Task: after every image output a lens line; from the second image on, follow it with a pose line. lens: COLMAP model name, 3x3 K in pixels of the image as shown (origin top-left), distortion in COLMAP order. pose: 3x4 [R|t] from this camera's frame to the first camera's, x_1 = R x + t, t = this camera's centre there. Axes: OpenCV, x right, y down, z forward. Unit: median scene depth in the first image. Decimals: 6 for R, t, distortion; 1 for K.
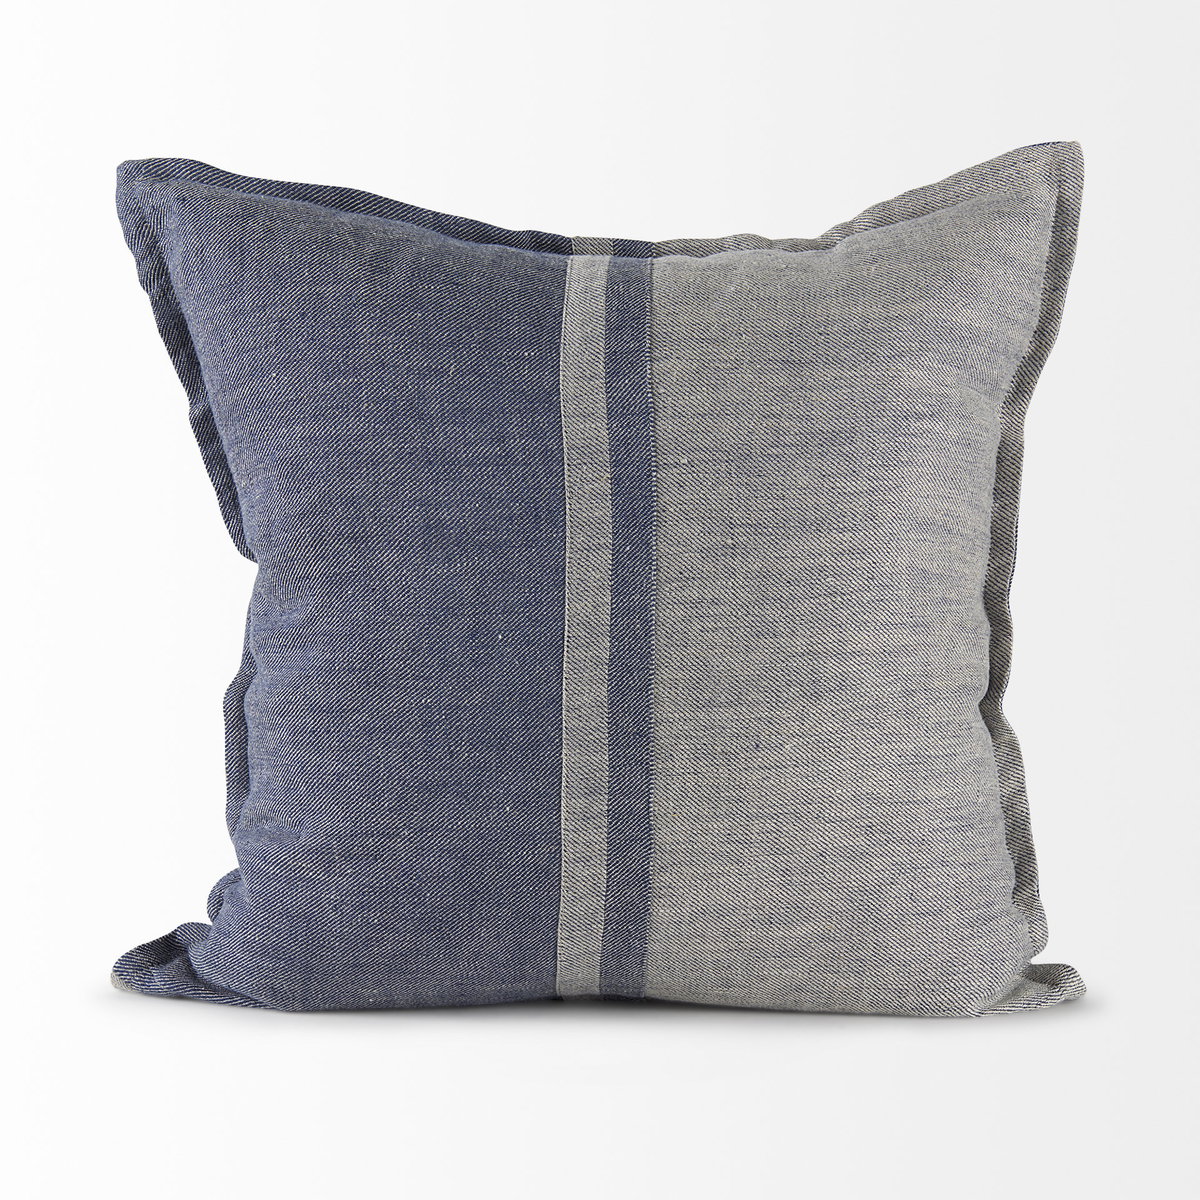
lens RADIAL K [[3254.6, 0, 600.0], [0, 3254.6, 600.0], [0, 0, 1]] dist [0.131479, 0.404542]
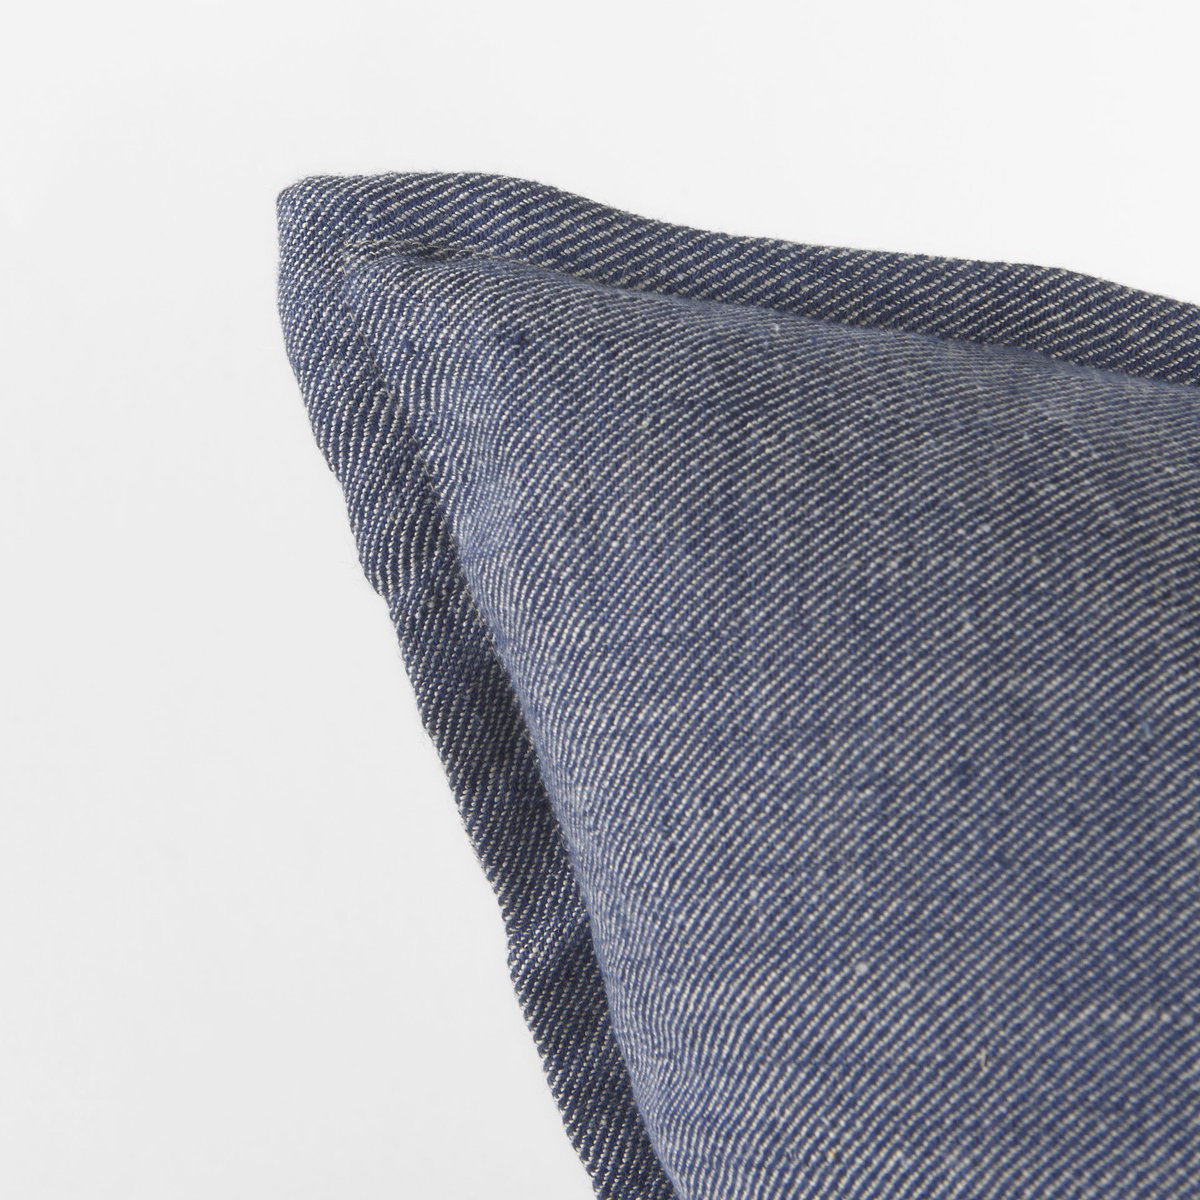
lens RADIAL K [[3254.6, 0, 600.0], [0, 3254.6, 600.0], [0, 0, 1]] dist [0.131479, 0.404542]
pose [[0.999013, -0.014266, 0.042074, -0.134593], [0.007223, 0.986596, 0.163020, -0.149545], [-0.043835, -0.162555, 0.985725, 0.704144]]
